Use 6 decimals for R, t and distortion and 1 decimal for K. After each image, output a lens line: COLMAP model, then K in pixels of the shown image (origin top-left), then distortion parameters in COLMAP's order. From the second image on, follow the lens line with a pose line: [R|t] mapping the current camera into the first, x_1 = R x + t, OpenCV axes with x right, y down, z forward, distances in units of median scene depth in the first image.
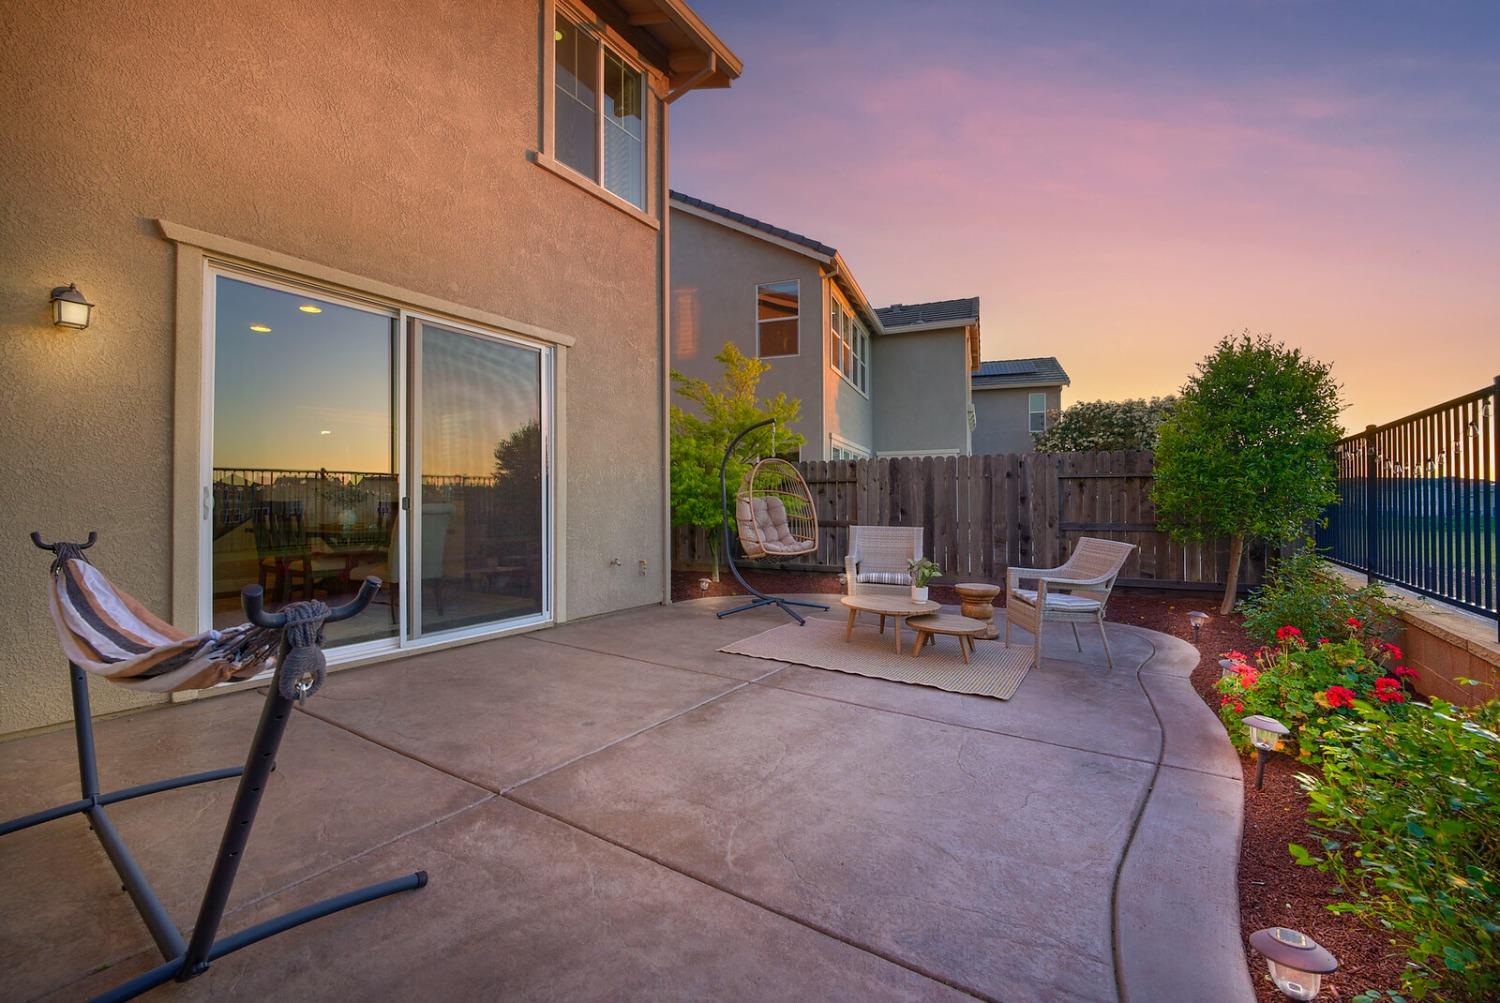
lens RADIAL K [[618.9, 0, 750.0], [0, 618.9, 501.5], [0, 0, 1]] dist [0.001737, 0.000011]
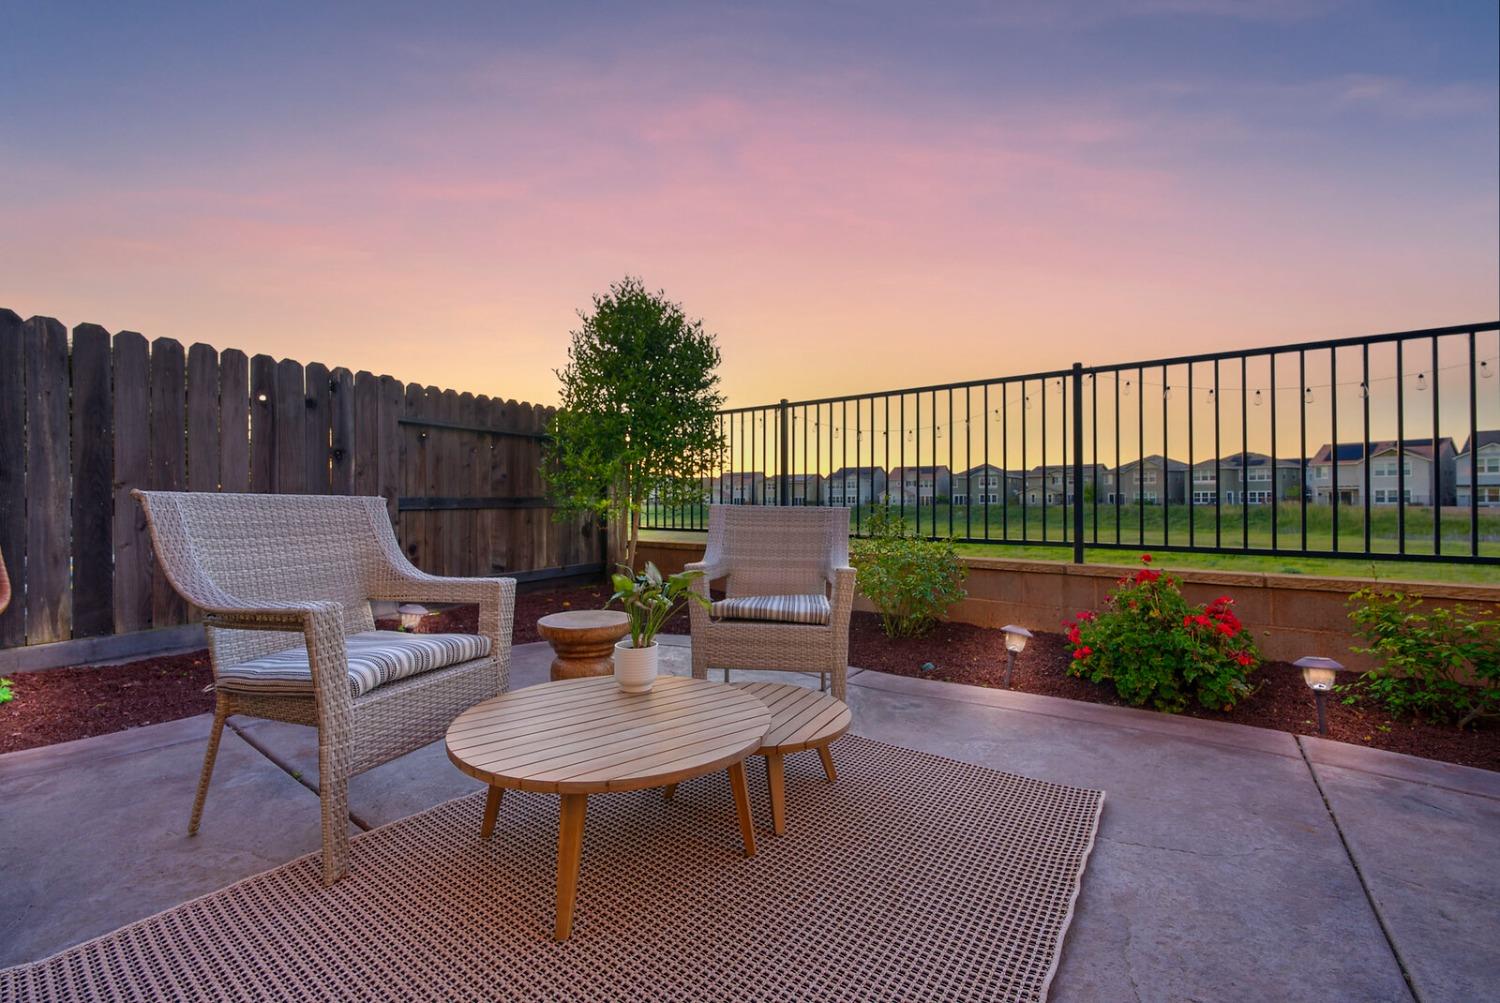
lens RADIAL K [[611.8, 0, 750.0], [0, 611.8, 501.5], [0, 0, 1]] dist [-0.010989, -0.000136]
pose [[0.067551, -0.003002, 0.997711, -0.090822], [-0.001448, 0.999994, 0.003107, 0.057531], [-0.997715, -0.001654, 0.067546, 1.006497]]
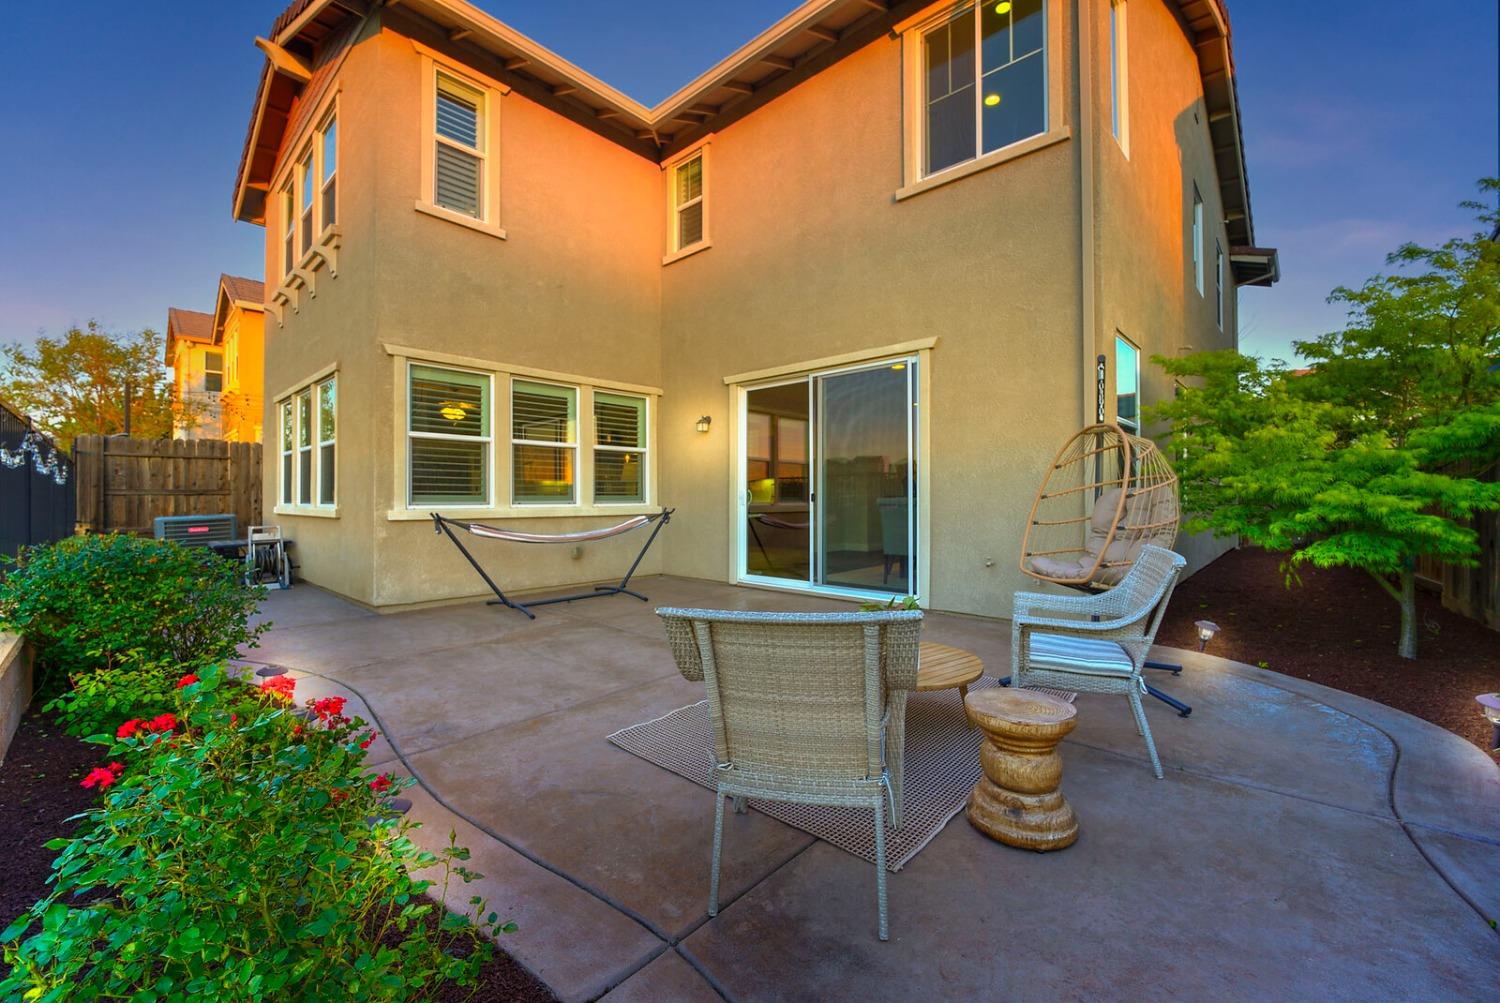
lens RADIAL K [[611.8, 0, 750.0], [0, 611.8, 501.5], [0, 0, 1]] dist [-0.010989, -0.000136]
pose [[-0.179935, 0.005224, -0.983665, 0.929540], [0.004285, 0.999981, 0.004527, 0.004352], [0.983669, -0.003401, -0.179954, 1.057992]]
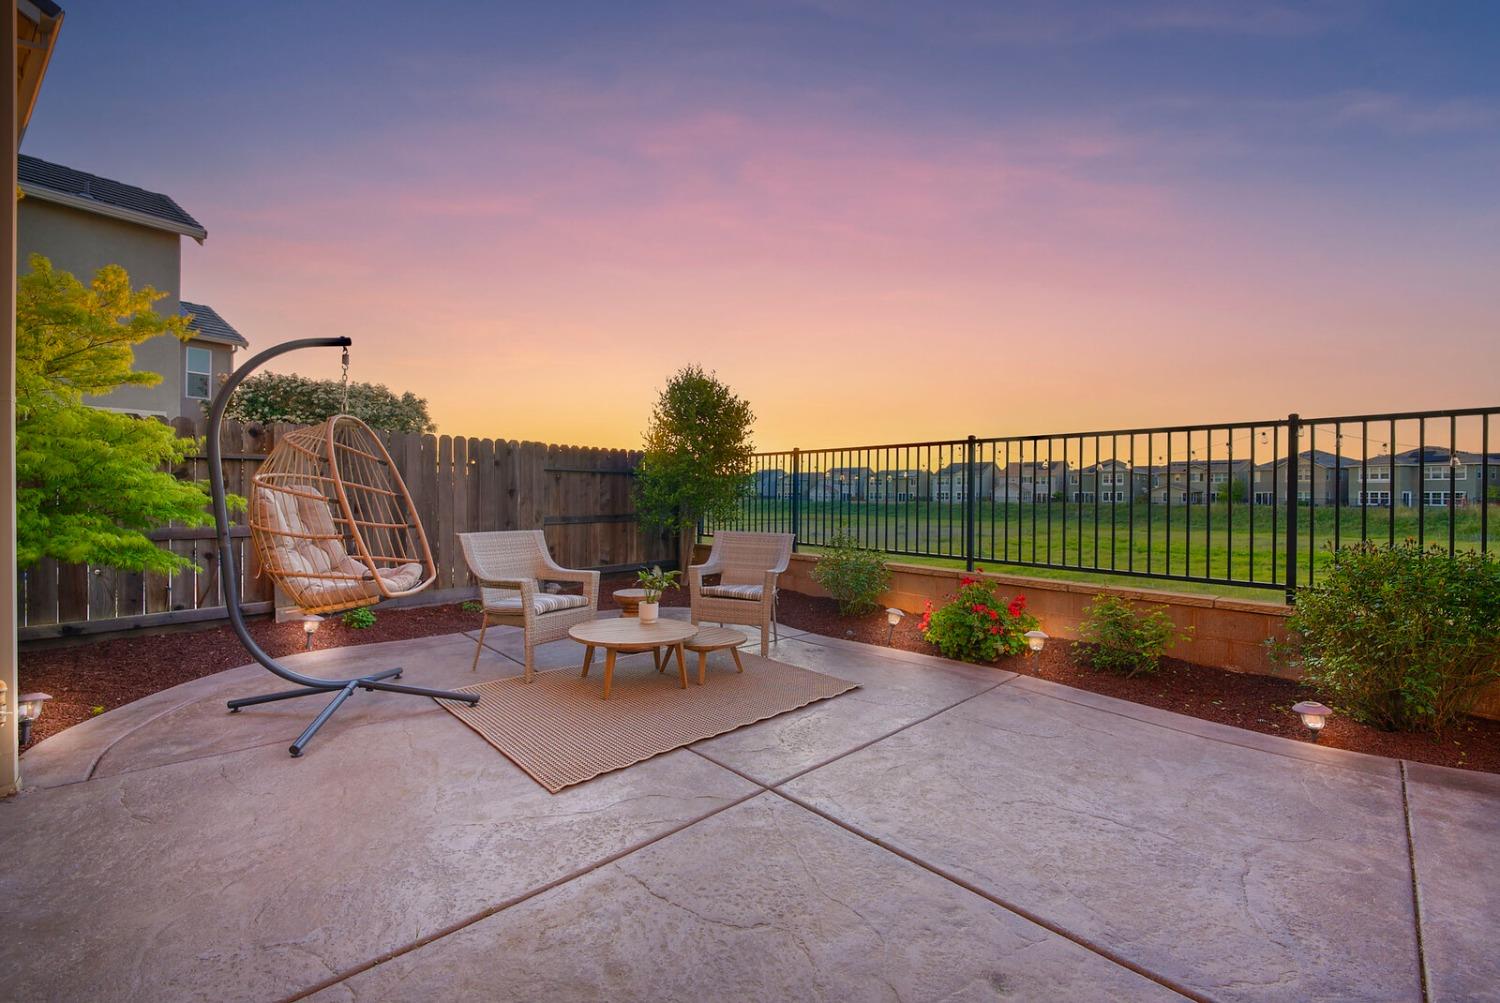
lens RADIAL K [[611.8, 0, 750.0], [0, 611.8, 501.5], [0, 0, 1]] dist [-0.010989, -0.000136]
pose [[0.247589, -0.012296, 0.968787, -0.525409], [-0.009682, 0.999838, 0.015164, -0.010763], [-0.968817, -0.013134, 0.247430, 0.744655]]
